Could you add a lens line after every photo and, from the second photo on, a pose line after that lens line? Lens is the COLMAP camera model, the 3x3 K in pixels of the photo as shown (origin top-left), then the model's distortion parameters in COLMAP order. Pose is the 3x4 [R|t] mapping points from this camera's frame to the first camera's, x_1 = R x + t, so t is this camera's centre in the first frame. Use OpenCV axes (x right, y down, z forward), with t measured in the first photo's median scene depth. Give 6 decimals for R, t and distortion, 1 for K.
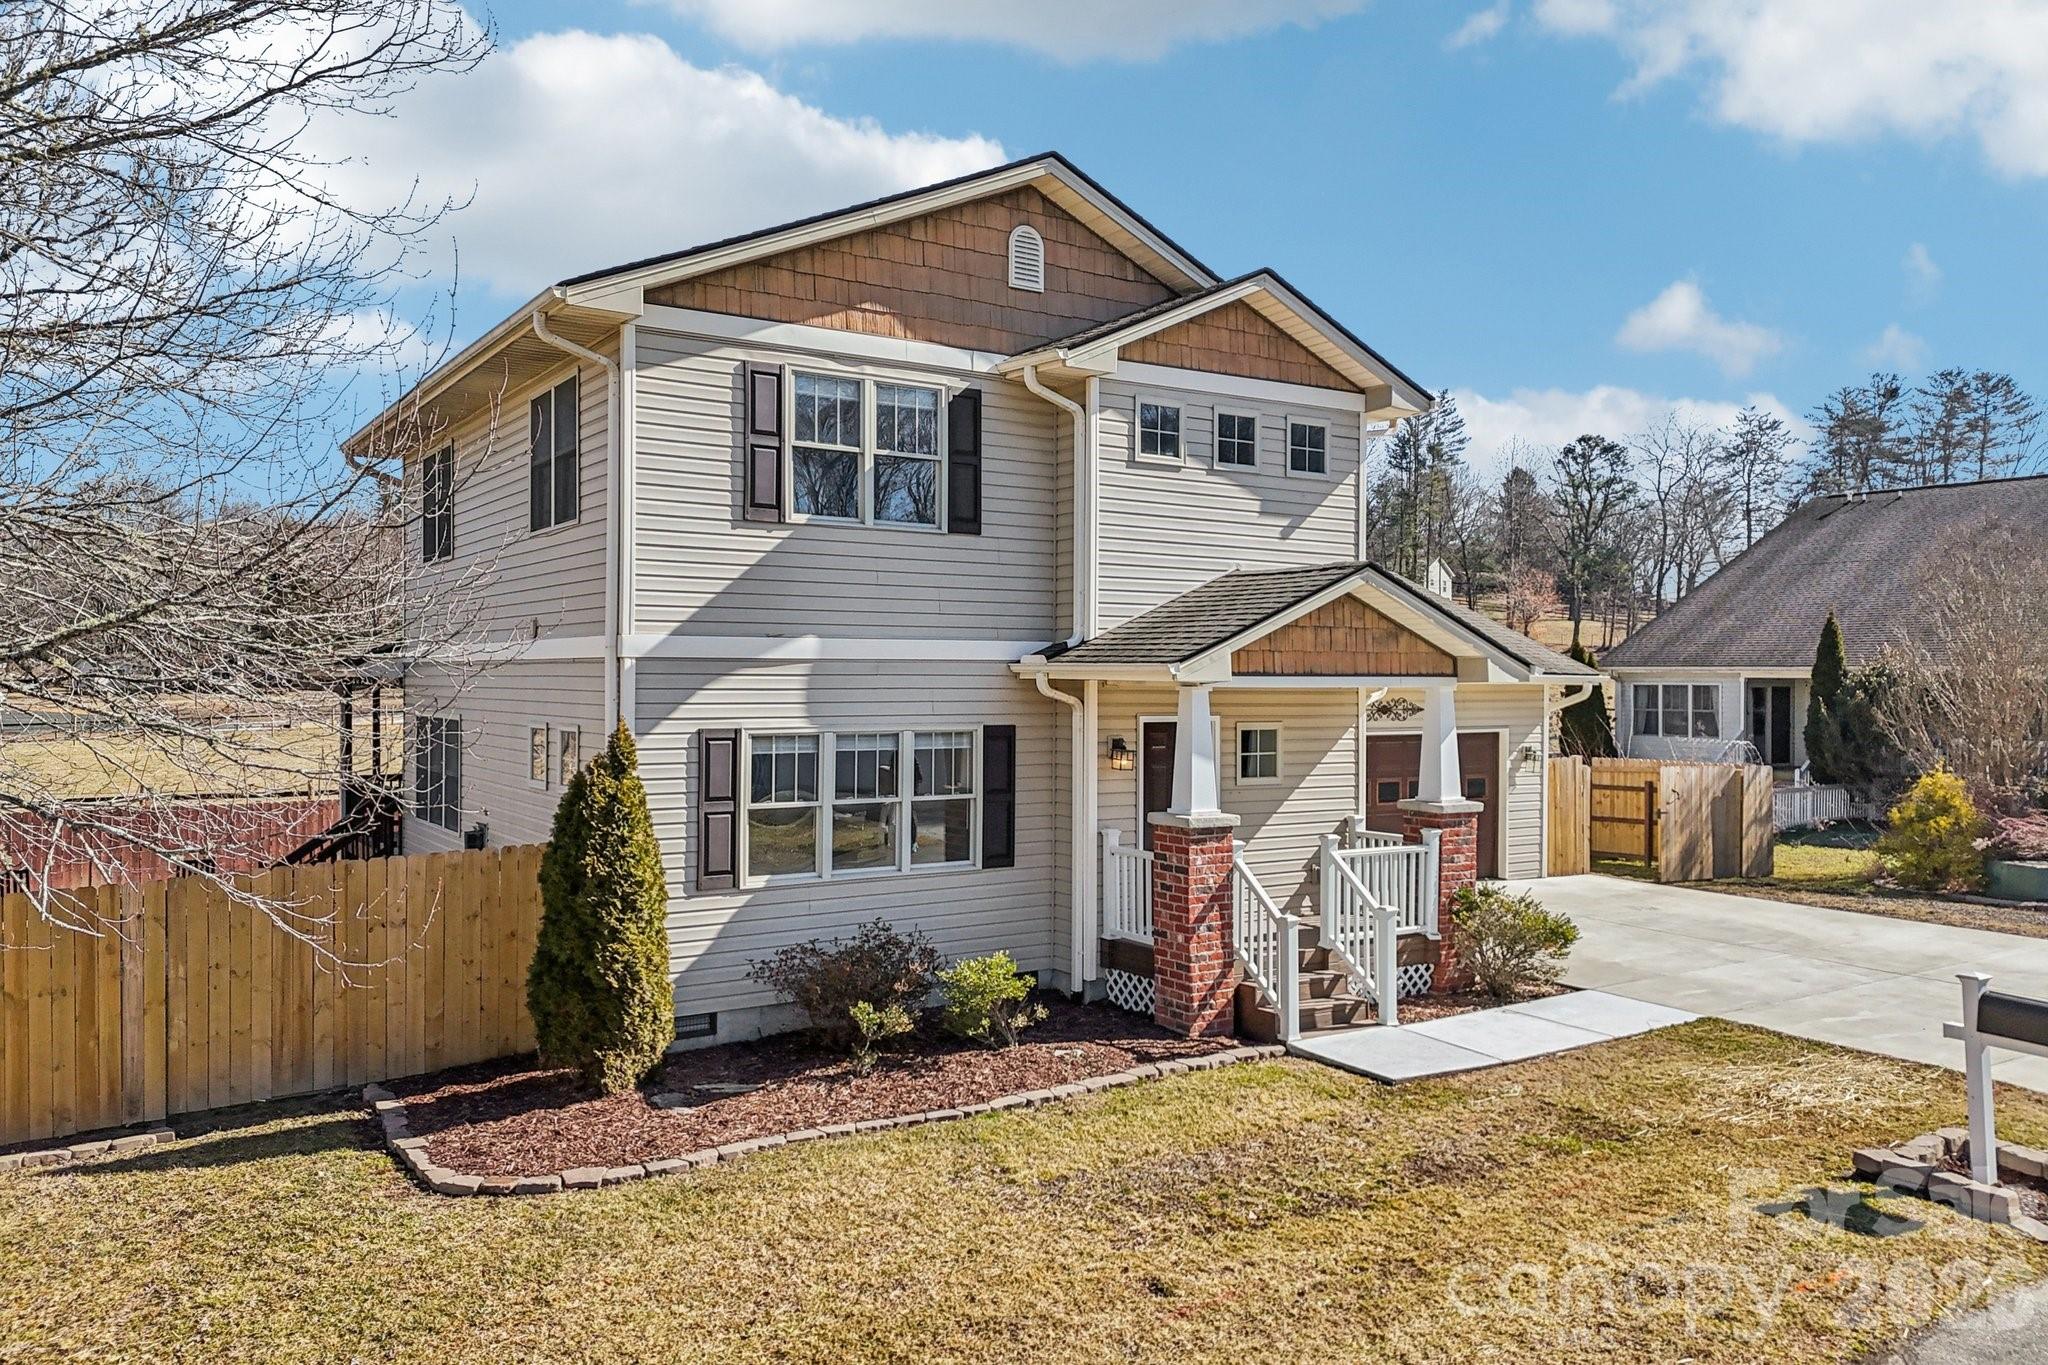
lens RADIAL K [[1516.6, 0, 1030.5], [0, 1516.6, 688.4], [0, 0, 1]] dist [0.026321, -0.015442]
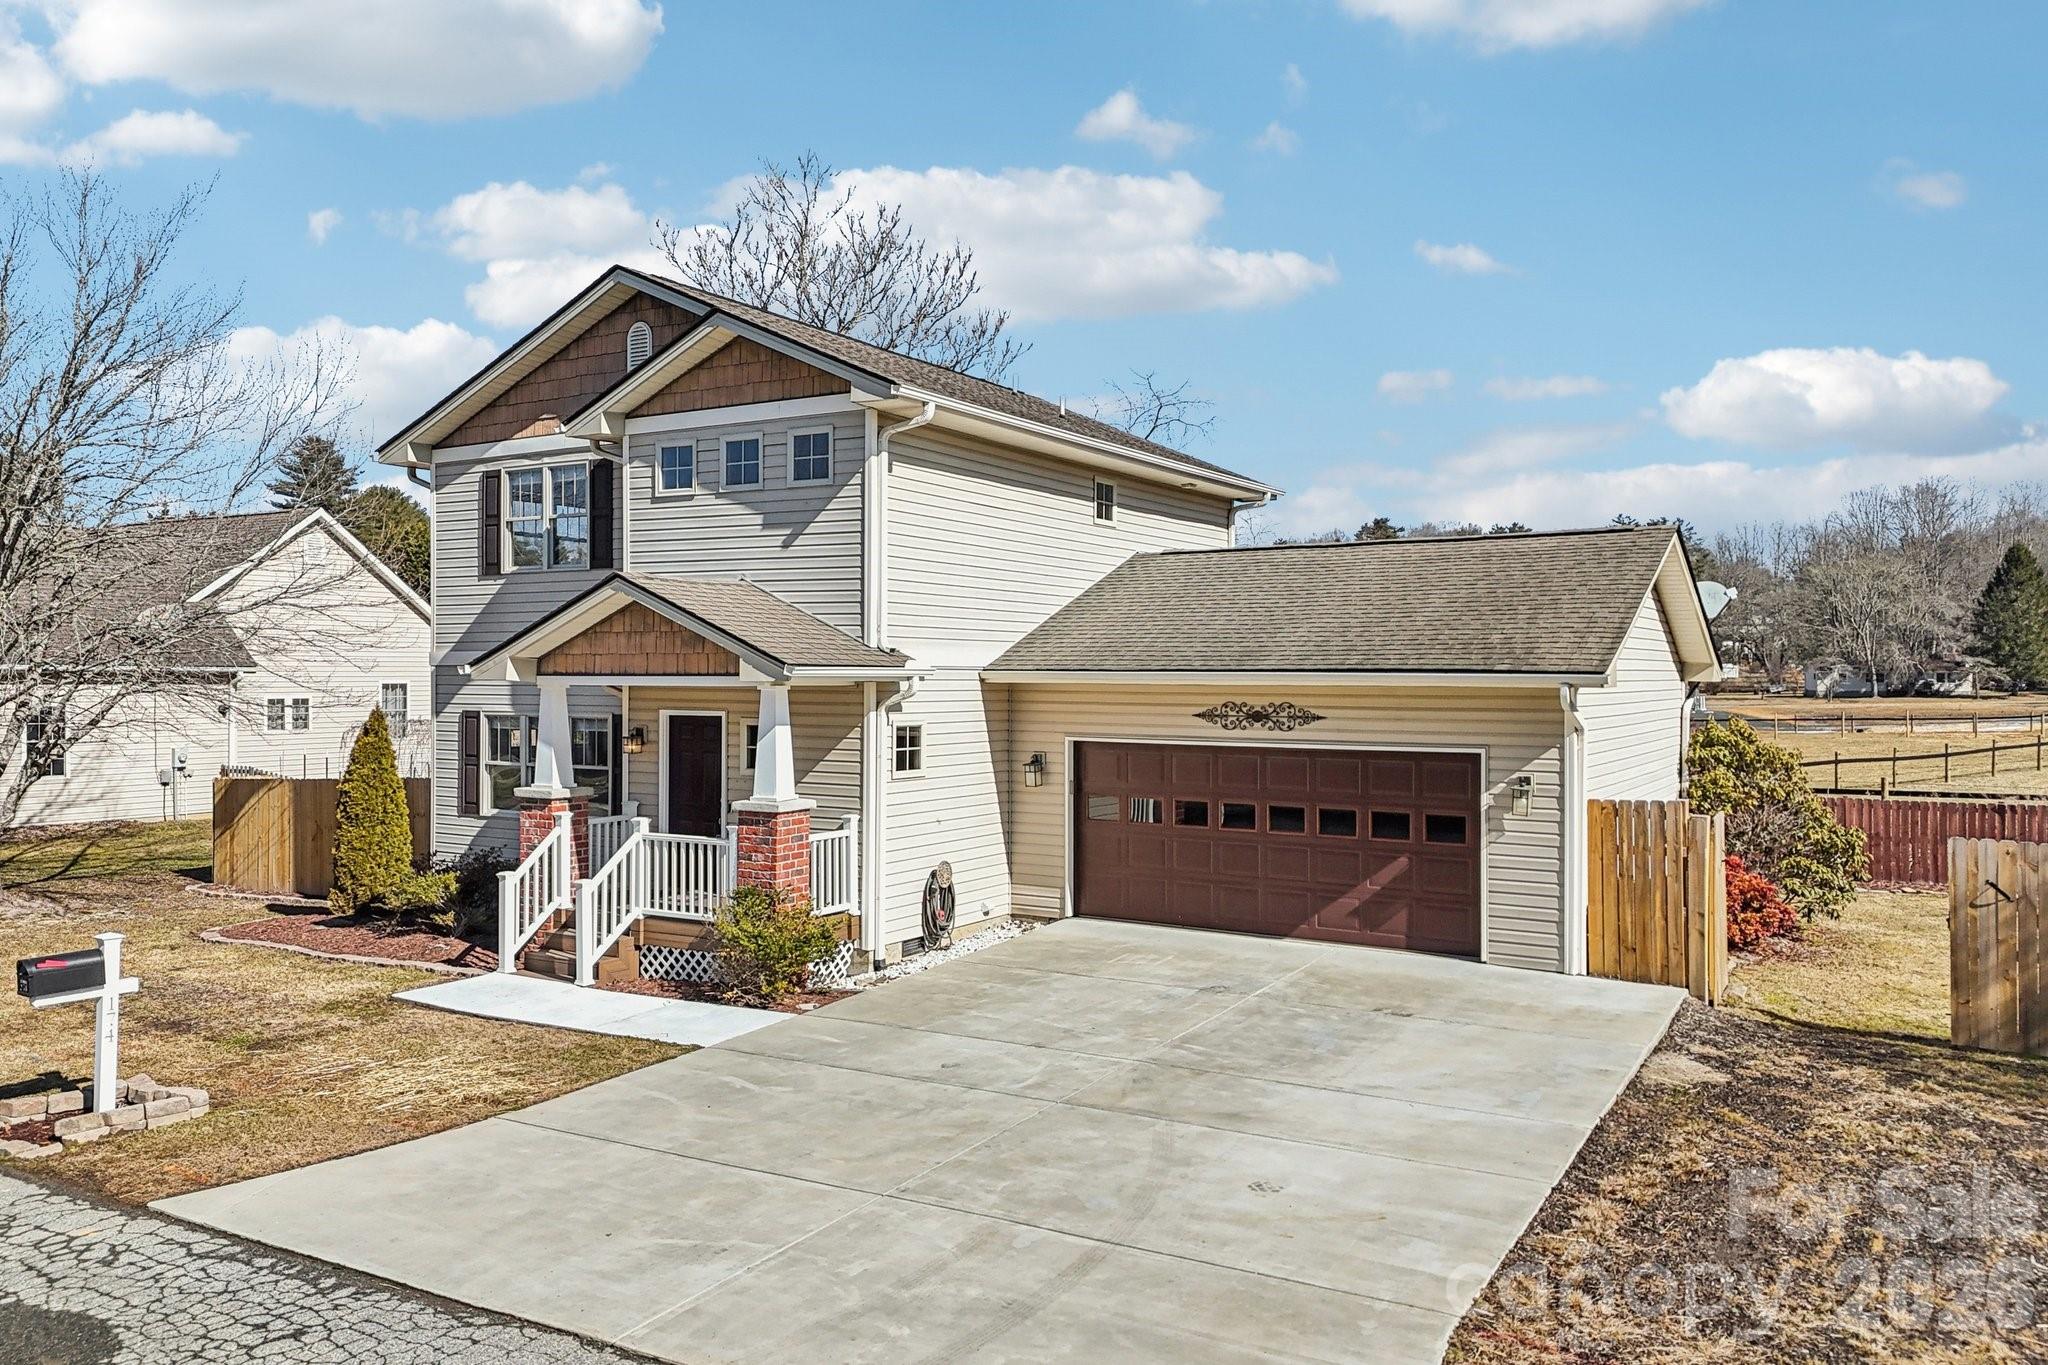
lens RADIAL K [[1516.6, 0, 1031.2], [0, 1516.6, 672.7], [0, 0, 1]] dist [0.026321, -0.015442]
pose [[0.437890, -0.001947, -0.899027, 1.264403], [-0.004165, 0.999983, -0.004194, -0.006661], [0.899019, 0.005581, 0.437874, 0.726916]]
